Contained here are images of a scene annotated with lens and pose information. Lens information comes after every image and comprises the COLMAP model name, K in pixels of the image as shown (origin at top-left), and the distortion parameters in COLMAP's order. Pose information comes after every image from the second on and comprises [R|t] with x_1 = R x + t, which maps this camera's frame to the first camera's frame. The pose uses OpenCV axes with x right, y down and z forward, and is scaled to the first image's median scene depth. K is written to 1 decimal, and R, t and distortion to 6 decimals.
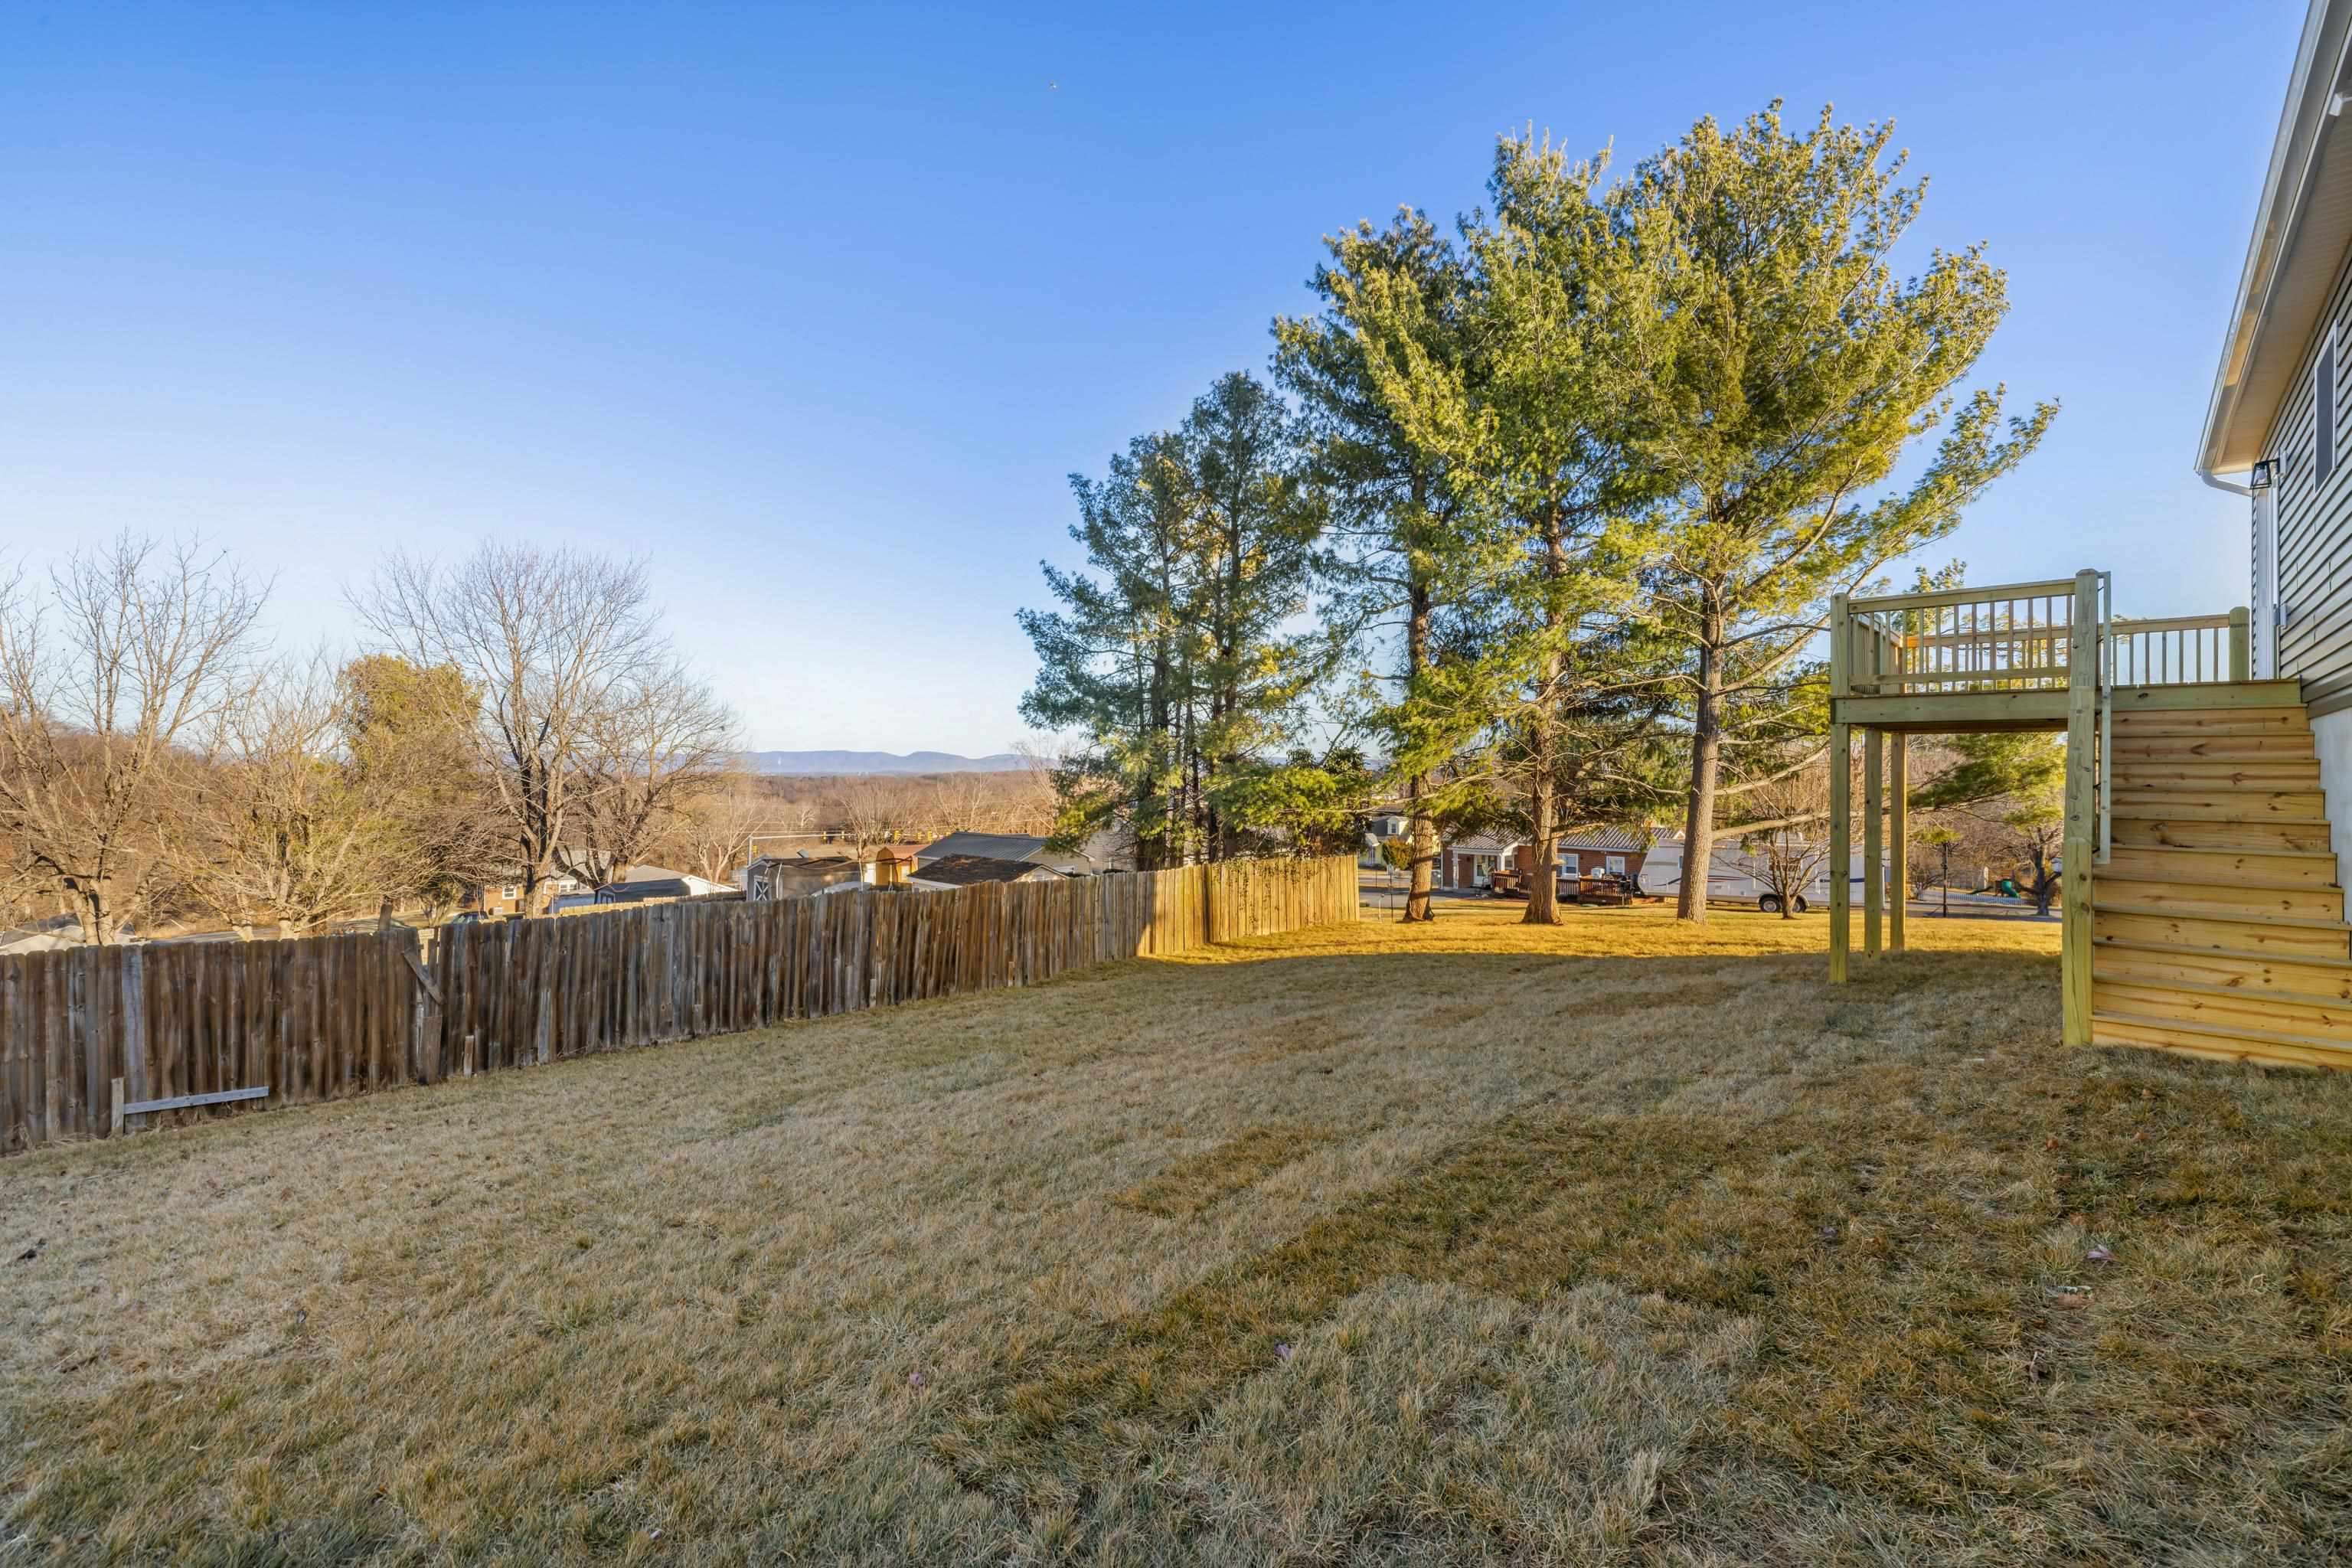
lens RADIAL K [[996.9, 0, 1182.6], [0, 996.9, 766.1], [0, 0, 1]] dist [0.000630, 0.000518]
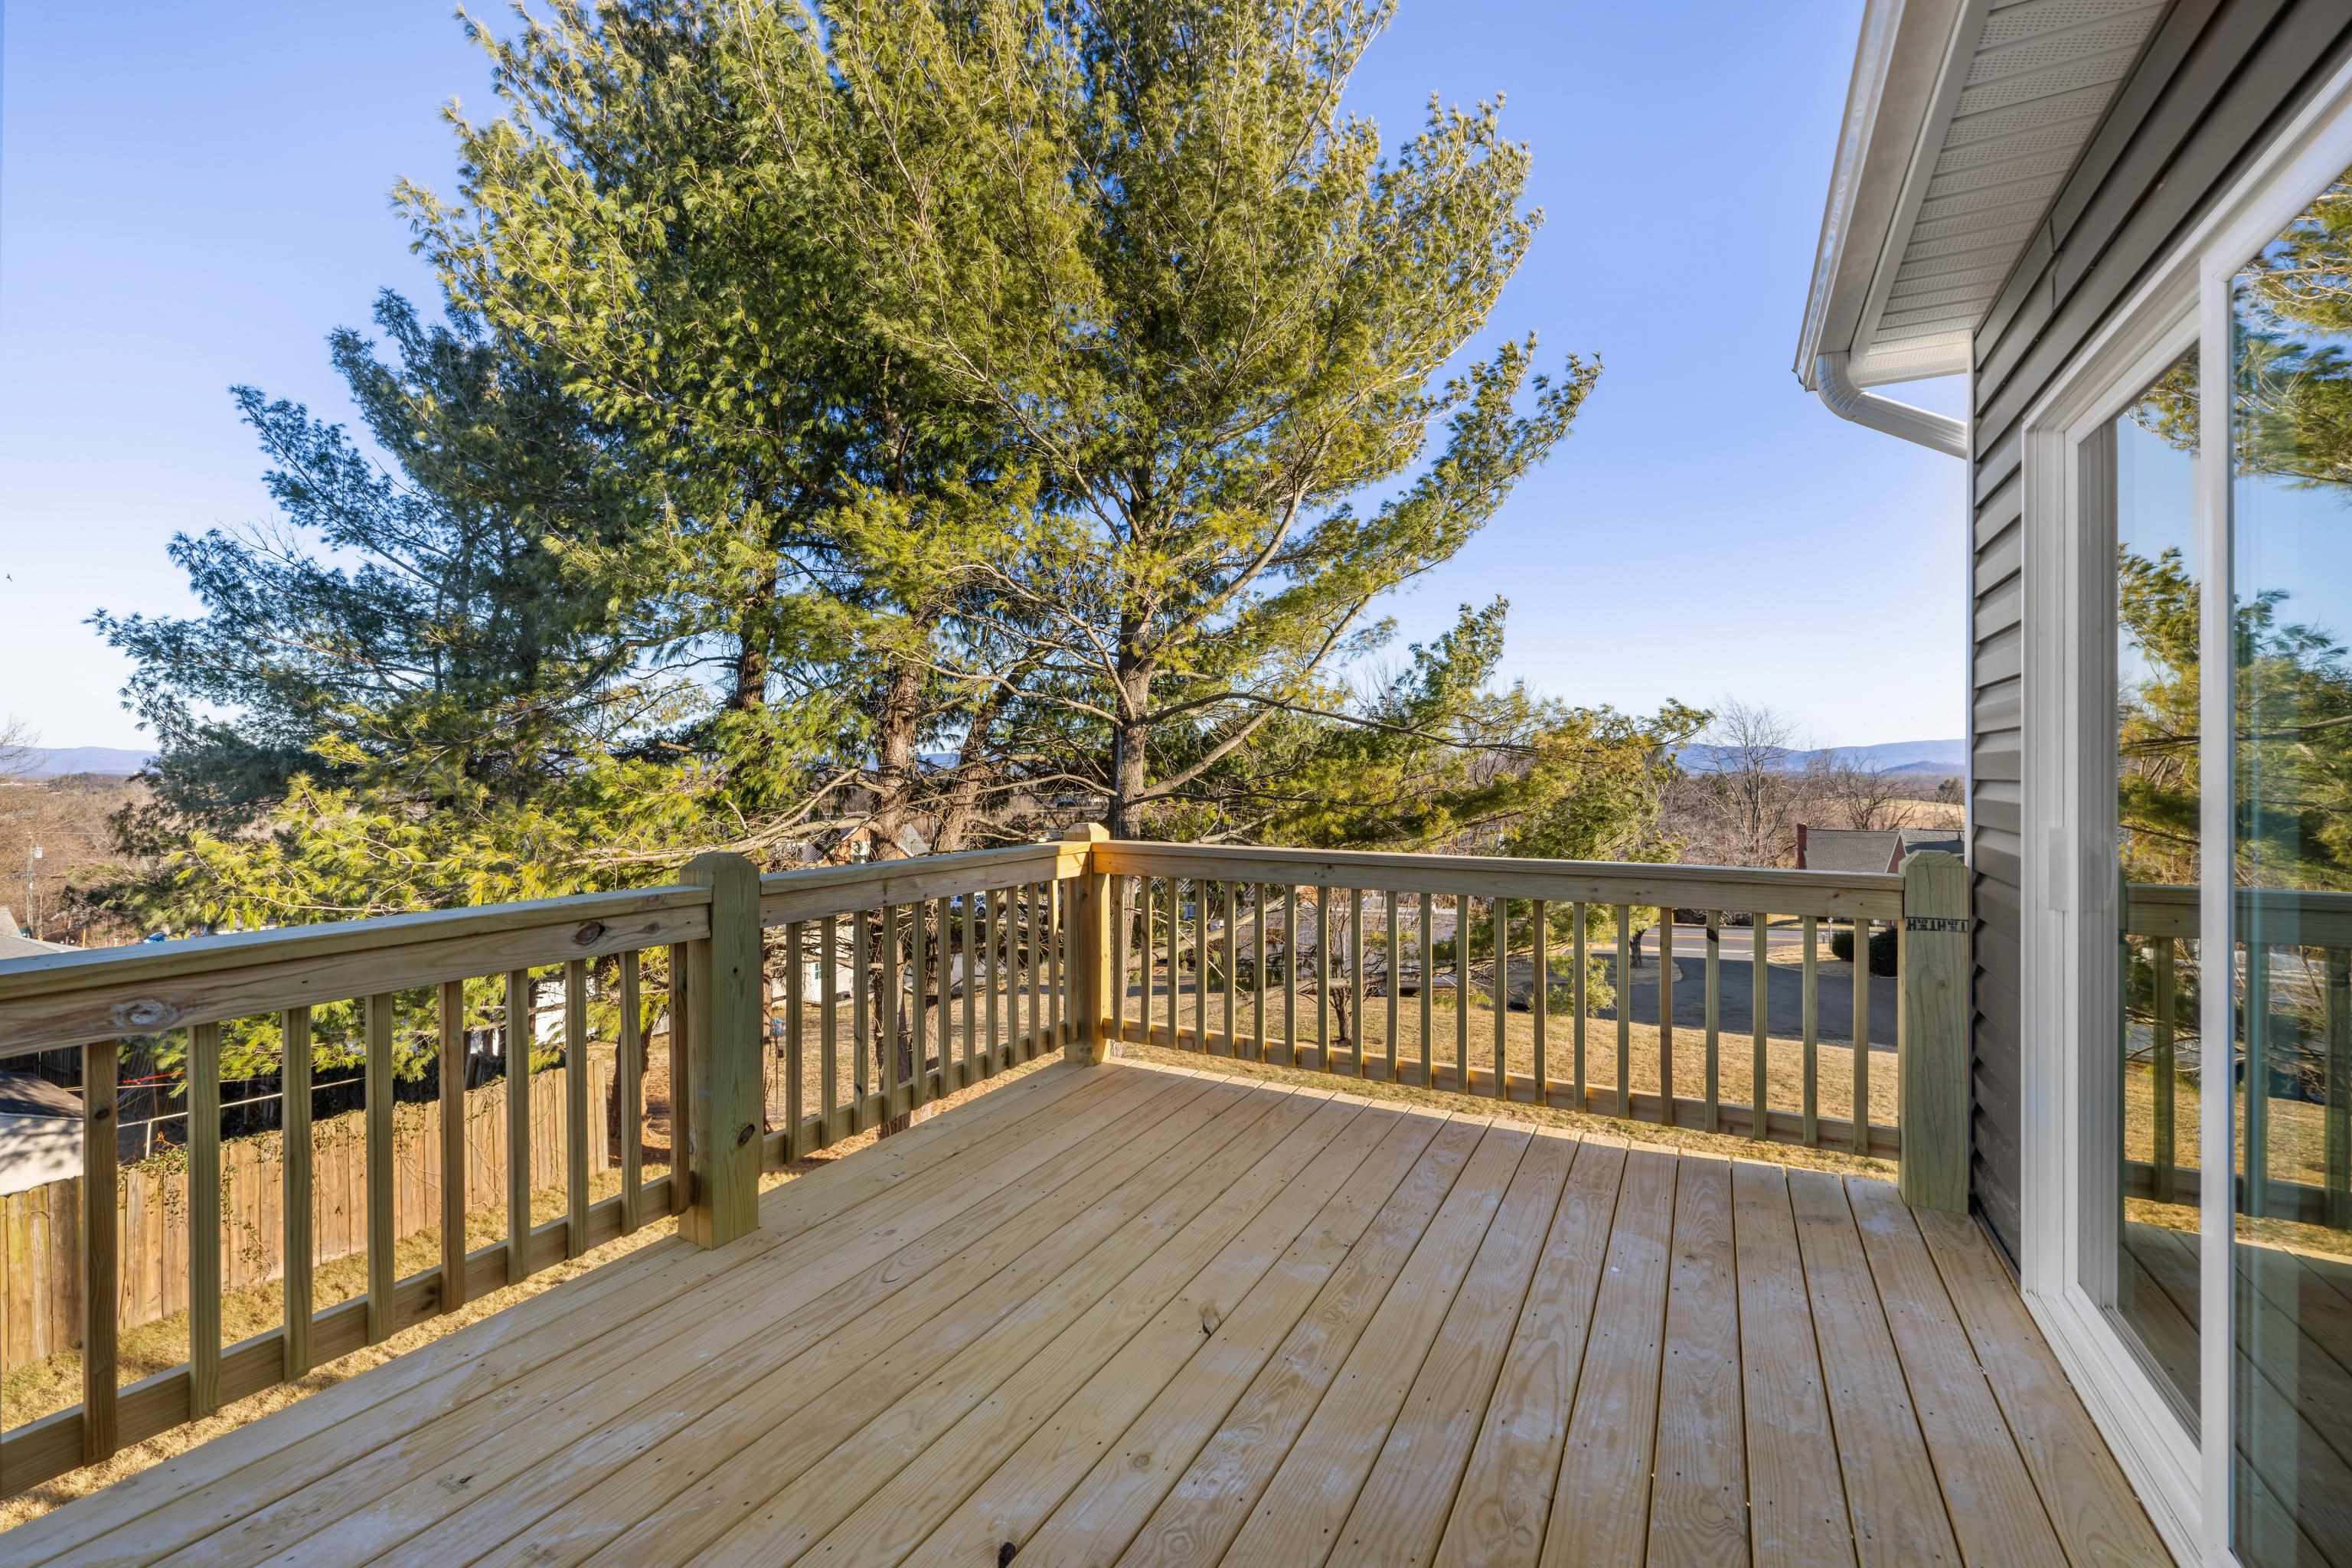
lens RADIAL K [[987.8, 0, 1175.4], [0, 987.8, 777.0], [0, 0, 1]] dist [-0.000150, -0.000083]
pose [[0.966646, -0.008126, 0.255986, 0.433420], [0.005228, 0.999914, 0.012000, -0.101427], [-0.256061, -0.010262, 0.966606, 0.435942]]
